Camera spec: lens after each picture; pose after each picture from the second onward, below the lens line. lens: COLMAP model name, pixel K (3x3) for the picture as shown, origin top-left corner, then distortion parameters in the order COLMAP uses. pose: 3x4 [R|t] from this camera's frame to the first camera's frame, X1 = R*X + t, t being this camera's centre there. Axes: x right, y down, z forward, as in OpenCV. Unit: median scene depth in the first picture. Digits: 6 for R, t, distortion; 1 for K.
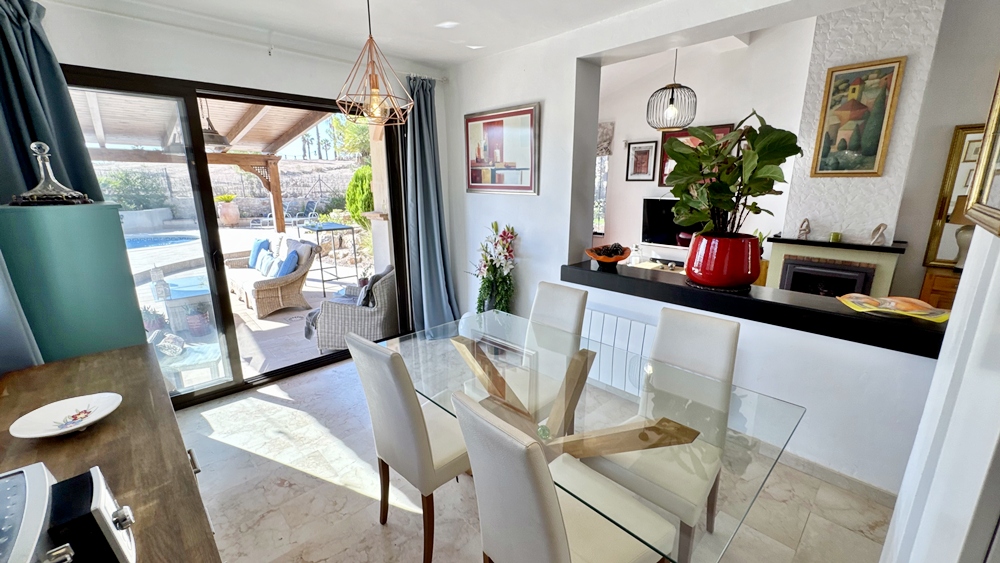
lens RADIAL K [[403.9, 0, 500.0], [0, 403.9, 281.5], [0, 0, 1]] dist [-0.000985, 0.000213]
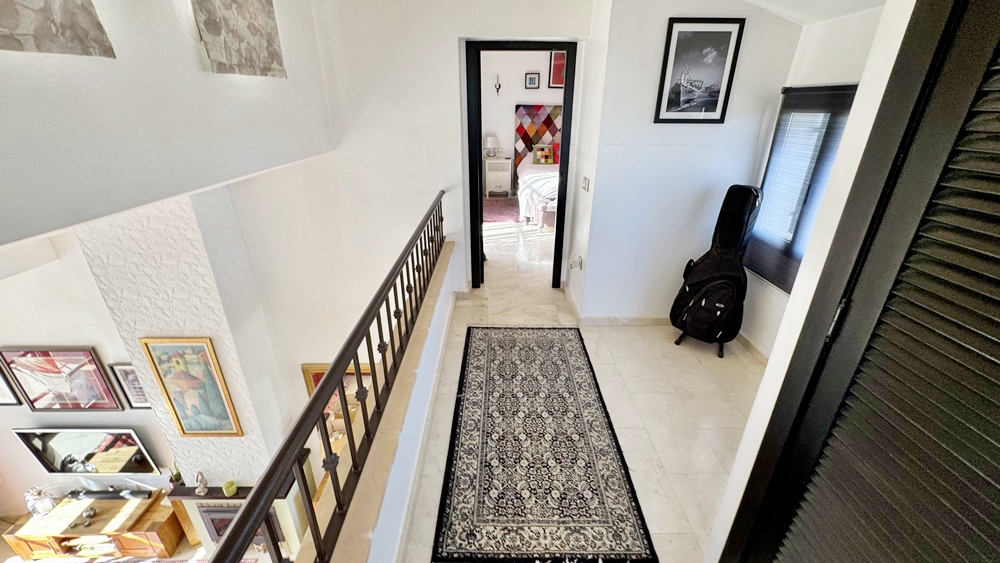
lens RADIAL K [[403.9, 0, 500.0], [0, 403.9, 281.5], [0, 0, 1]] dist [-0.000985, 0.000213]
pose [[0.687271, -0.286075, 0.667697, 0.818329], [0.165655, 0.956689, 0.239383, -0.723724], [-0.707260, -0.053913, 0.704894, -0.073043]]
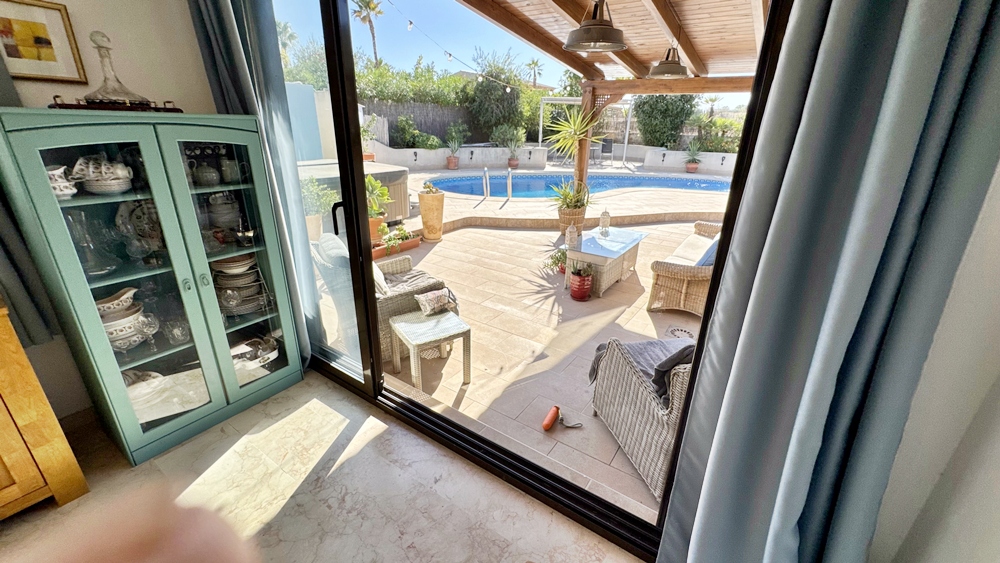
lens RADIAL K [[392.7, 0, 500.0], [0, 392.7, 281.5], [0, 0, 1]] dist [-0.000363, 0.000157]
pose [[0.206096, 0.359247, -0.910201, -0.023983], [-0.247984, 0.918980, 0.306561, -0.148340], [0.946588, 0.162535, 0.278485, 0.737219]]
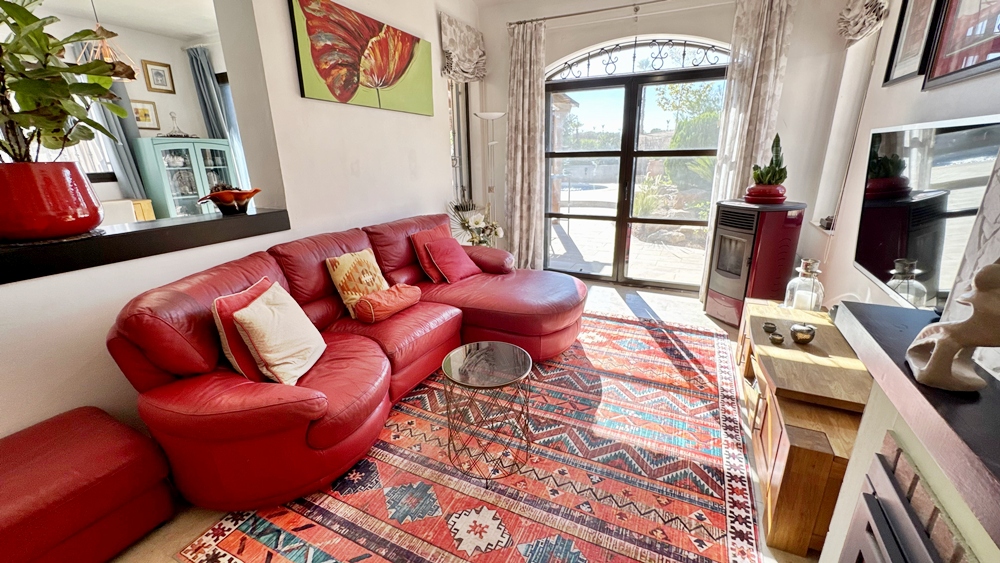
lens RADIAL K [[403.9, 0, 500.0], [0, 403.9, 281.5], [0, 0, 1]] dist [-0.000985, 0.000213]
pose [[0.331509, 0.282654, -0.900116, 0.896016], [-0.205977, 0.952735, 0.223317, -0.146614], [0.920693, 0.111371, 0.374060, 0.906362]]
